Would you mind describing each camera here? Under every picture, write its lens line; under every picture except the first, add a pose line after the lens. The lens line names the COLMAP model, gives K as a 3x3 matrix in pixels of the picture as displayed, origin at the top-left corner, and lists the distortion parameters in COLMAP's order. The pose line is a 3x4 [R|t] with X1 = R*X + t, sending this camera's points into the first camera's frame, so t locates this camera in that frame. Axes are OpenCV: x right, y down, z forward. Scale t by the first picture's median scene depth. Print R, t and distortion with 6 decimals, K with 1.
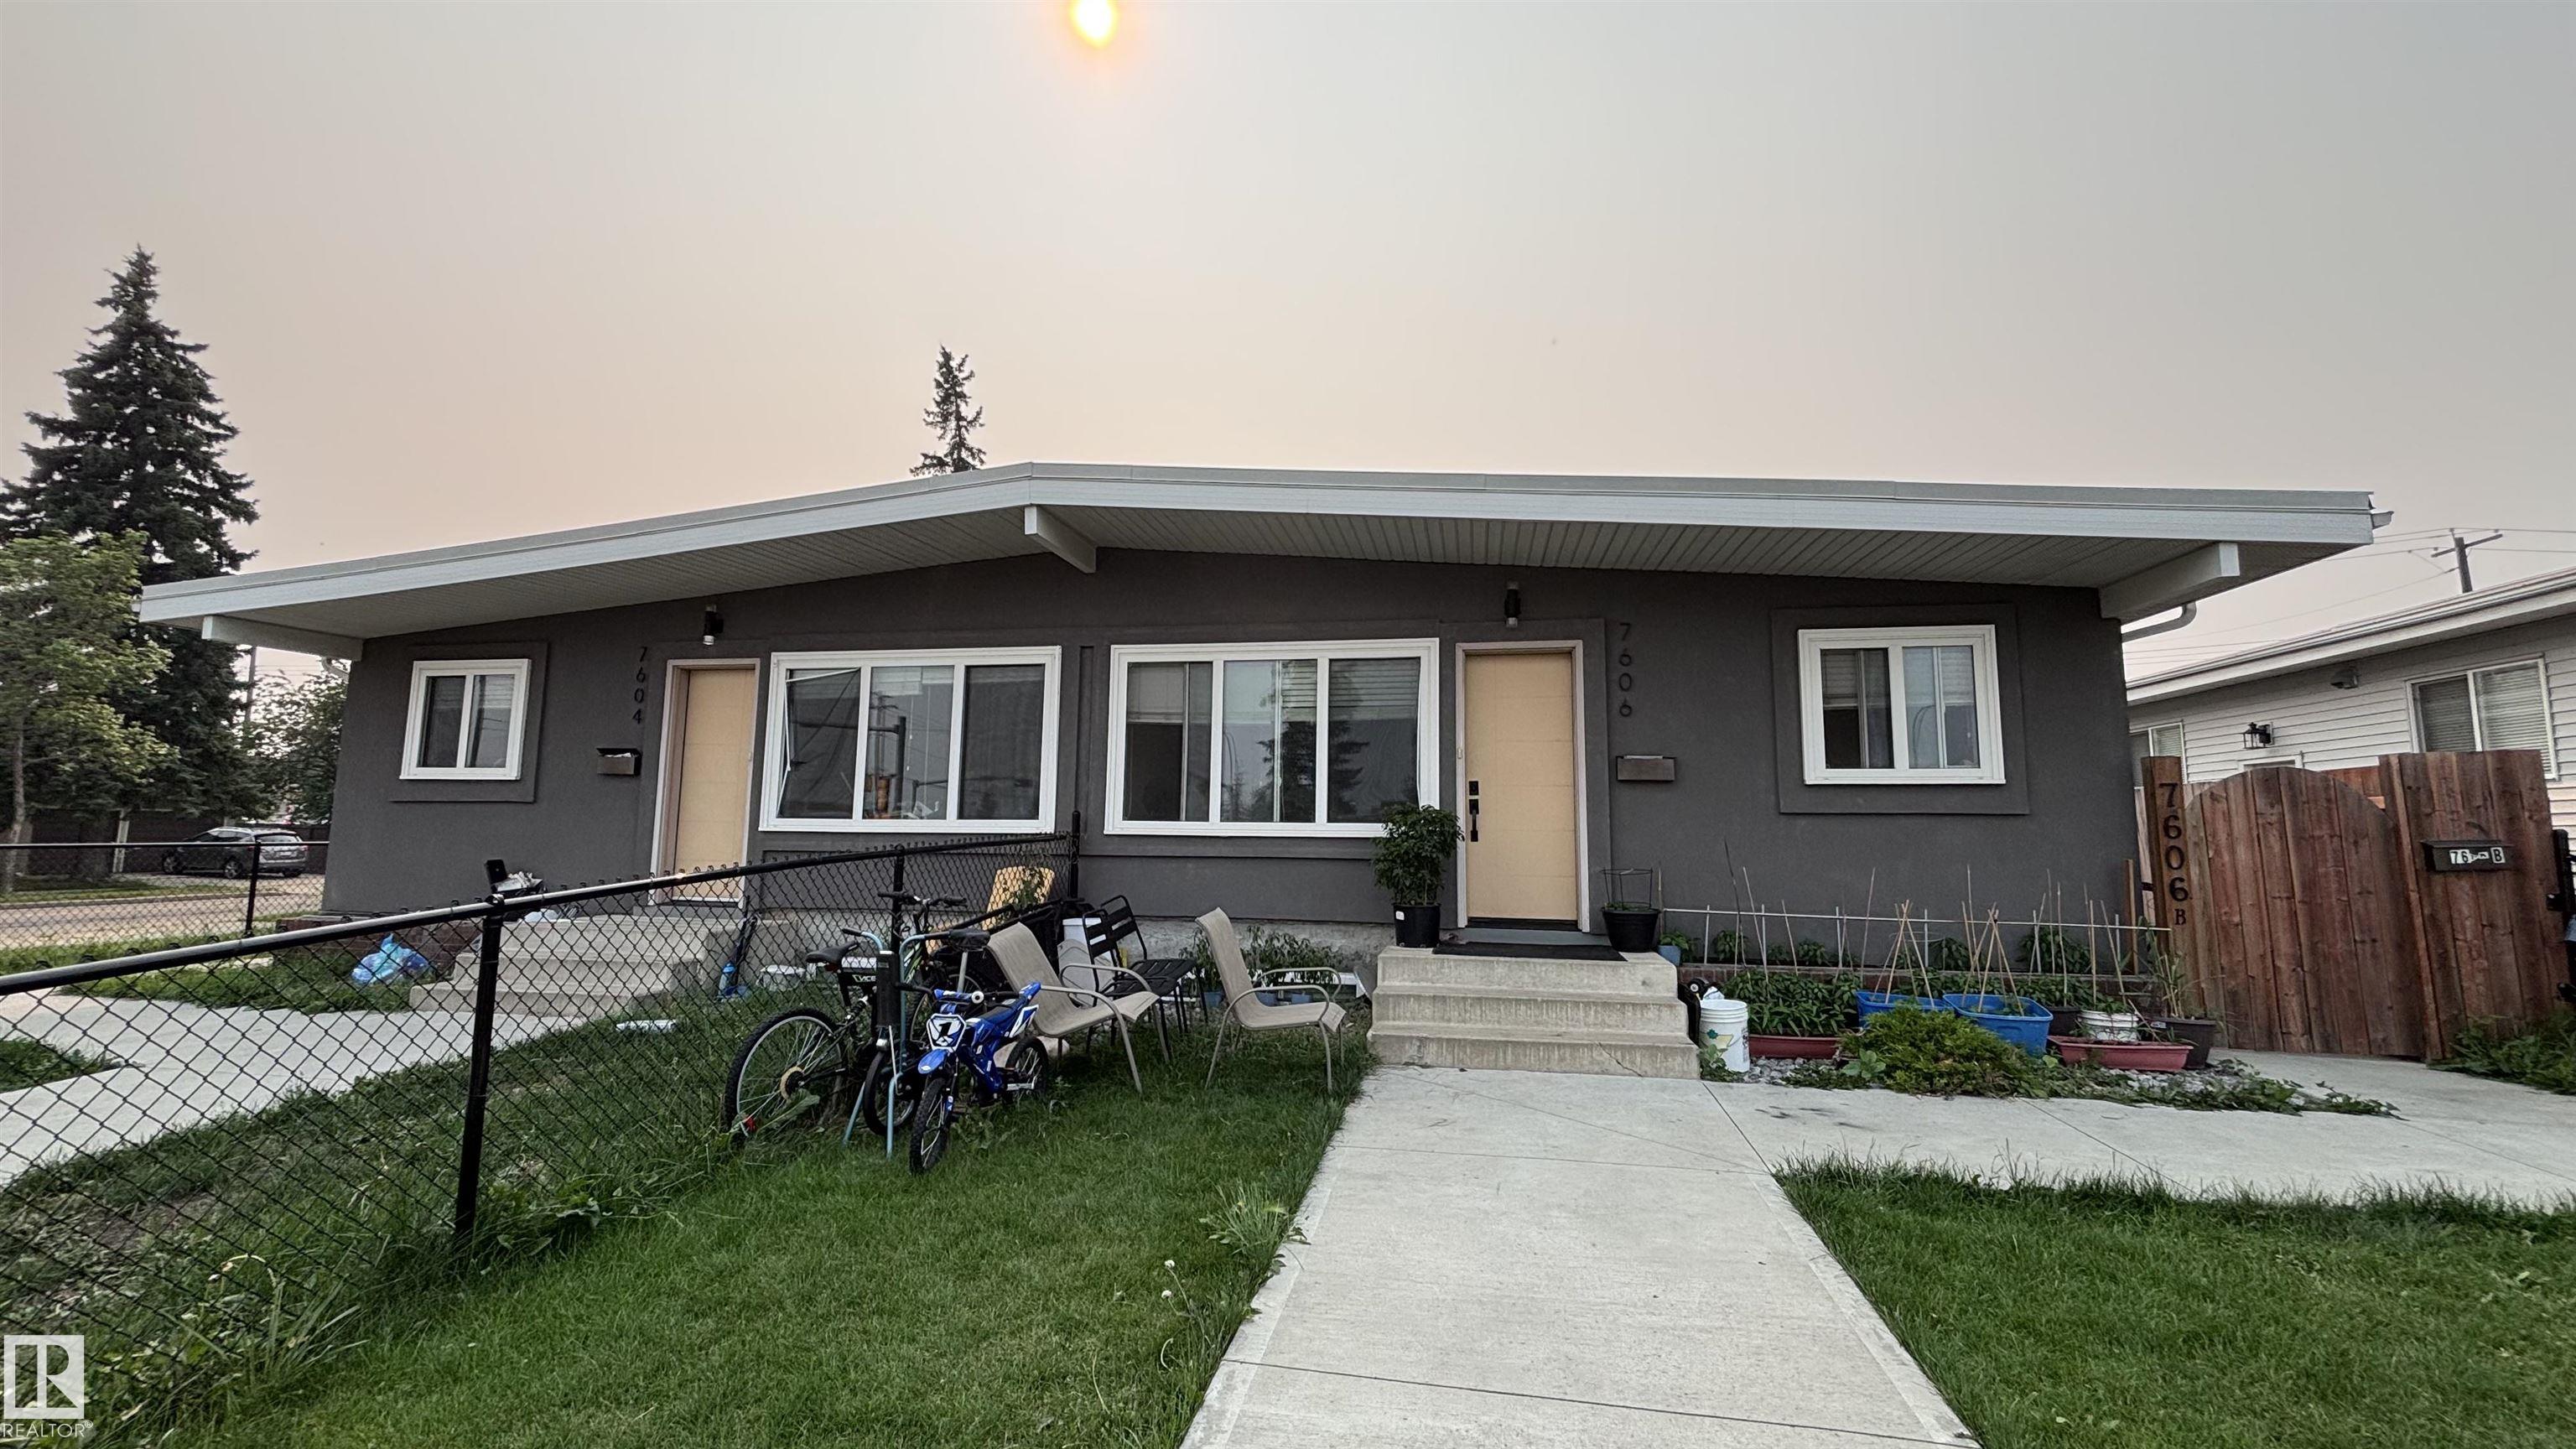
lens RADIAL K [[1068.3, 0, 1277.5], [0, 1068.3, 723.7], [0, 0, 1]] dist [-0.000023, 0.000188]
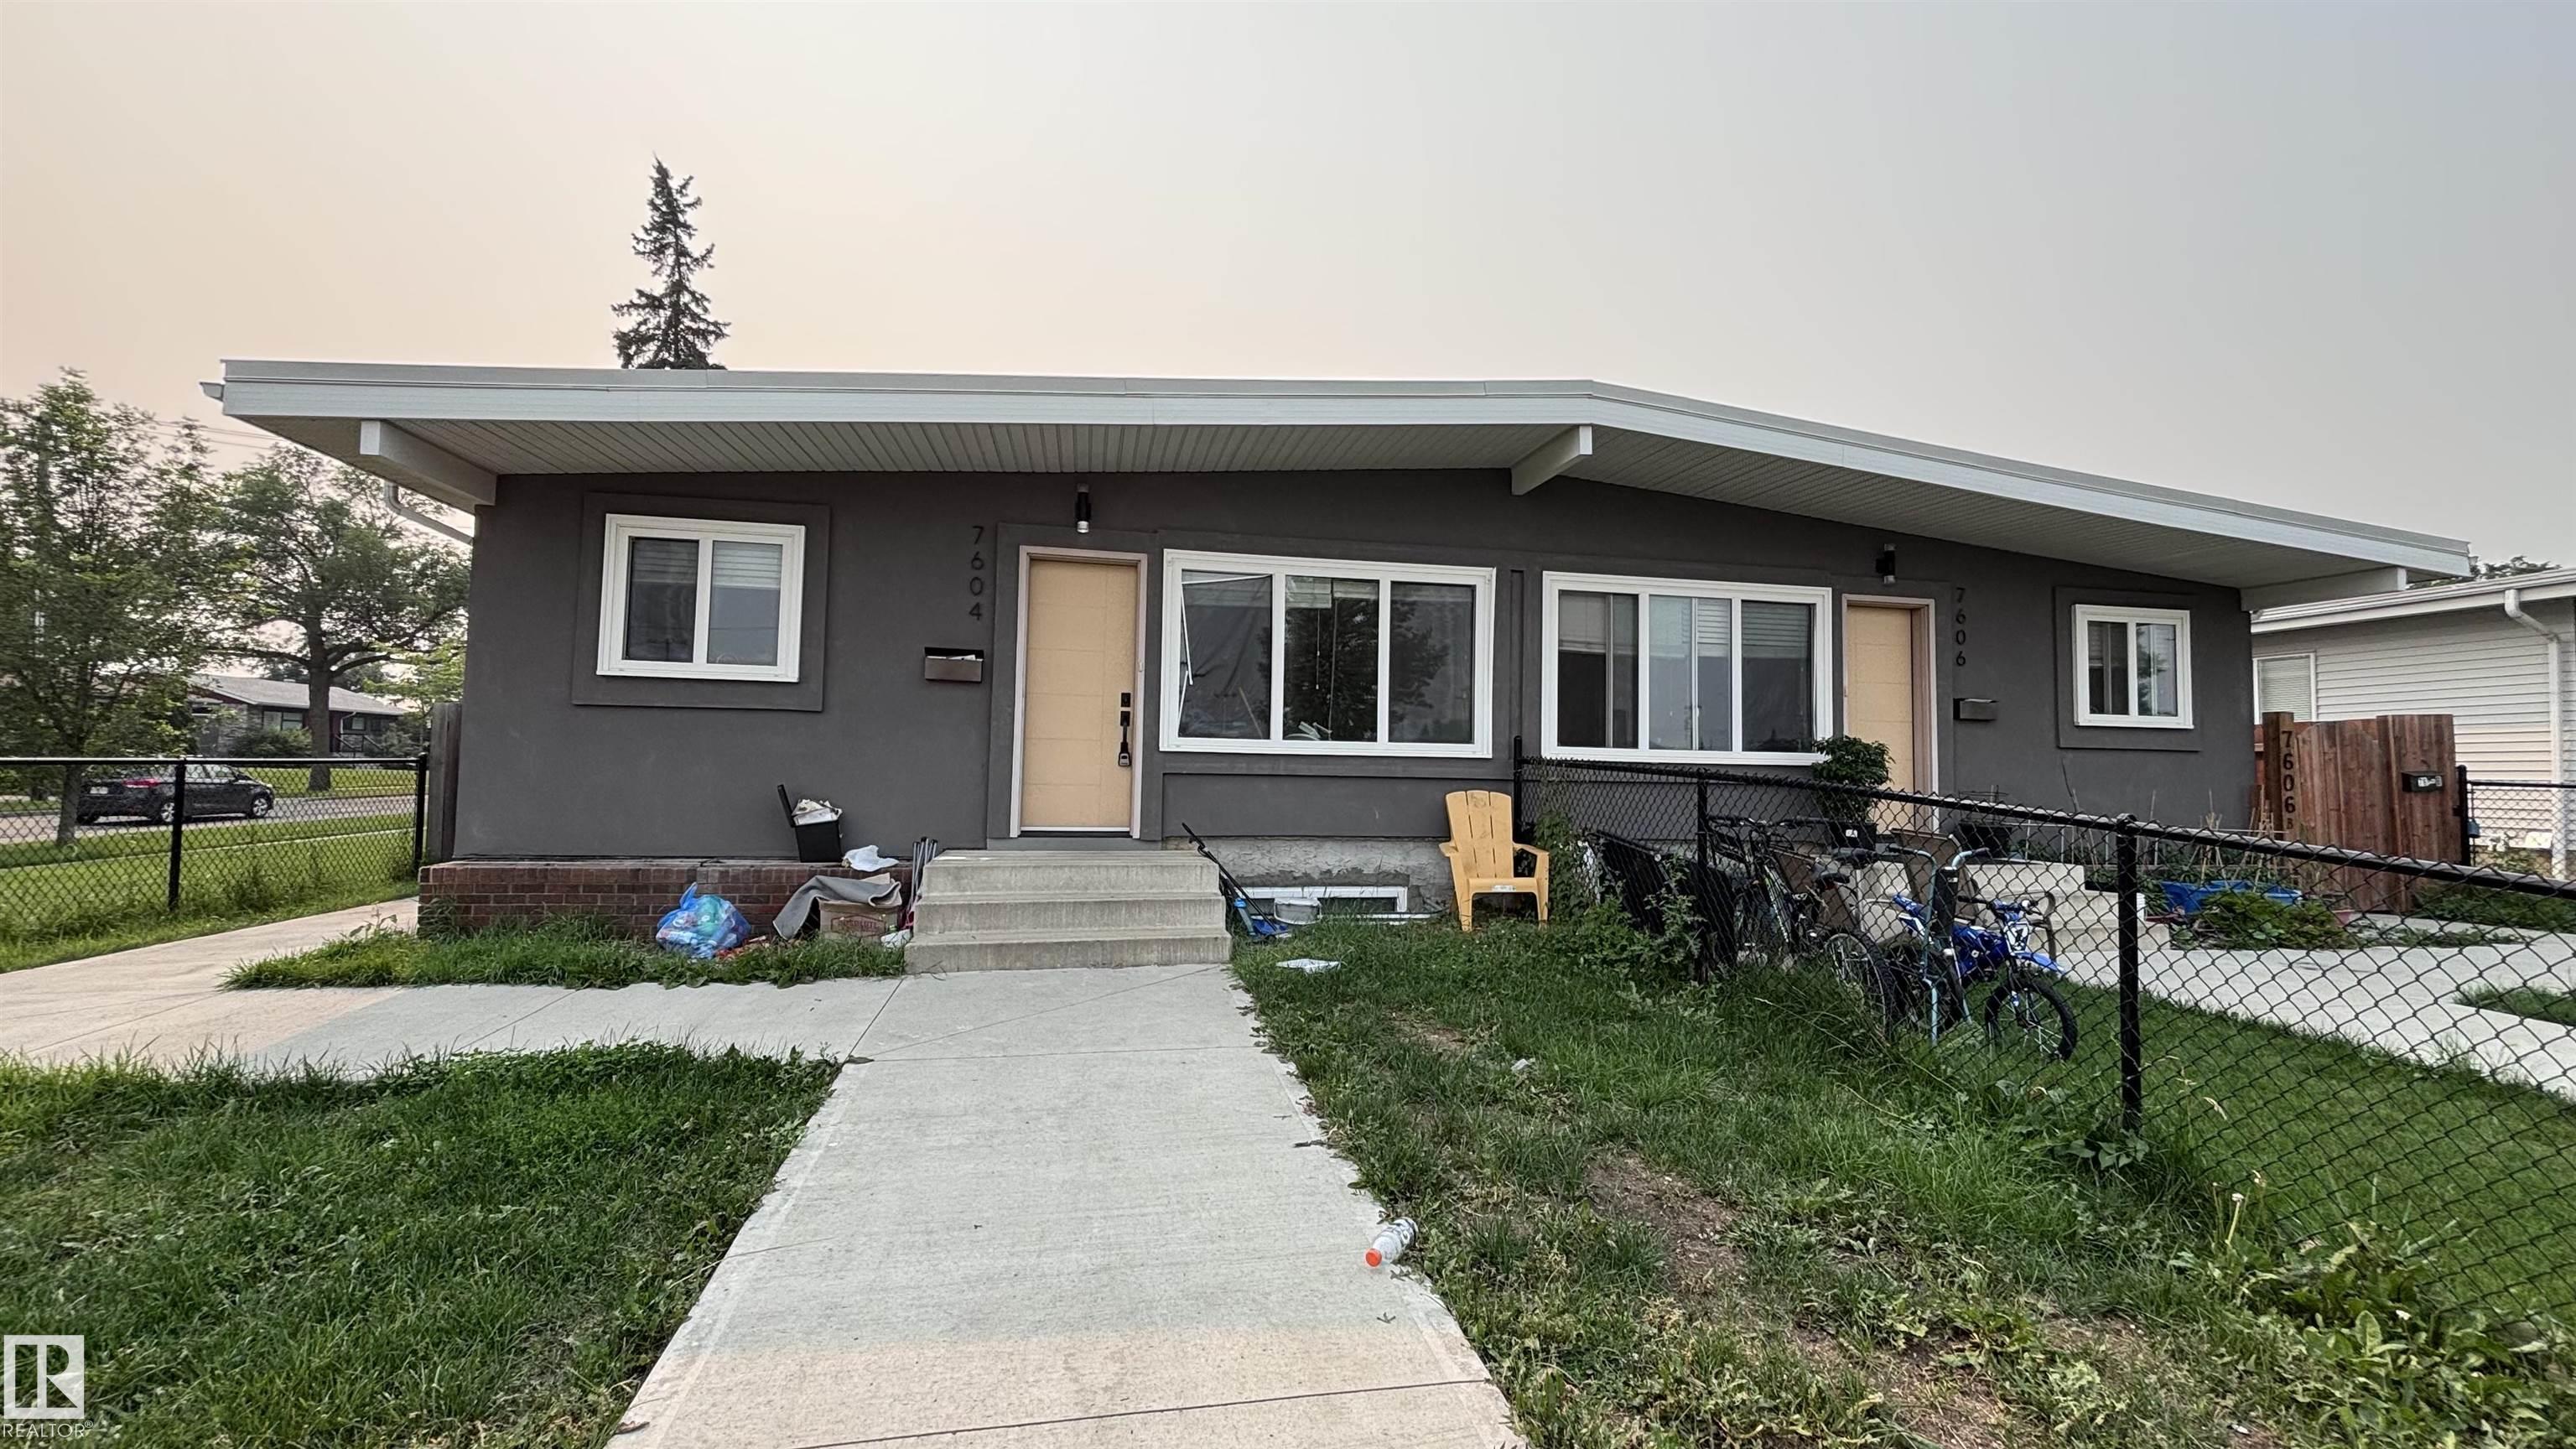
lens RADIAL K [[1025.8, 0, 1297.4], [0, 1025.8, 727.6], [0, 0, 1]] dist [0.002492, 0.000292]
pose [[0.924455, 0.018395, 0.380847, -0.829999], [-0.050091, 0.996038, 0.073480, 0.015398], [-0.377987, -0.087006, 0.921714, 0.213029]]
